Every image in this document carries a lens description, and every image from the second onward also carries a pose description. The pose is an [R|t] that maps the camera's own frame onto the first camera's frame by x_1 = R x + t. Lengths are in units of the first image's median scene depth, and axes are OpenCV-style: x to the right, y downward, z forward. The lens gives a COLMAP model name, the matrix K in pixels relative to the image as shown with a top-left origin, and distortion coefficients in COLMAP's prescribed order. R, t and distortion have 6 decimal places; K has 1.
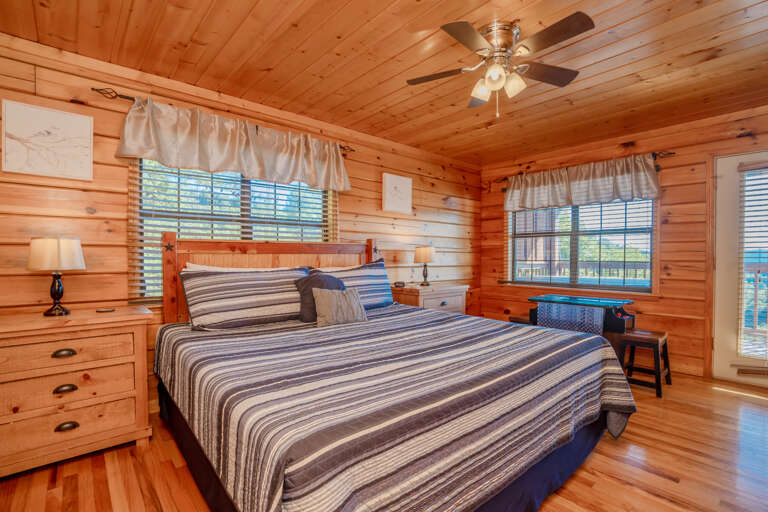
lens RADIAL K [[377.7, 0, 383.2], [0, 377.7, 247.0], [0, 0, 1]] dist [0.001211, 0.000253]
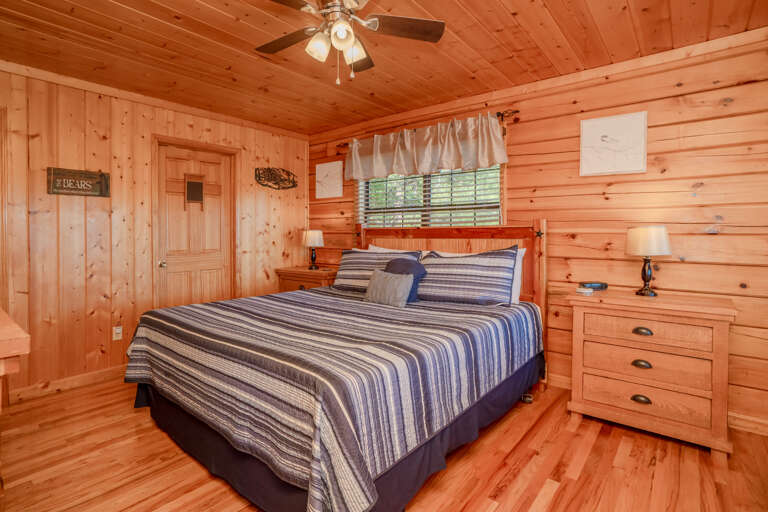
lens RADIAL K [[384.6, 0, 384.0], [0, 384.6, 241.9], [0, 0, 1]] dist [0.000289, 0.000373]
pose [[0.199119, 0.008397, -0.979939, 0.661675], [0.015076, 0.999819, 0.011630, 0.011334], [0.979859, -0.017090, 0.198956, 0.535938]]
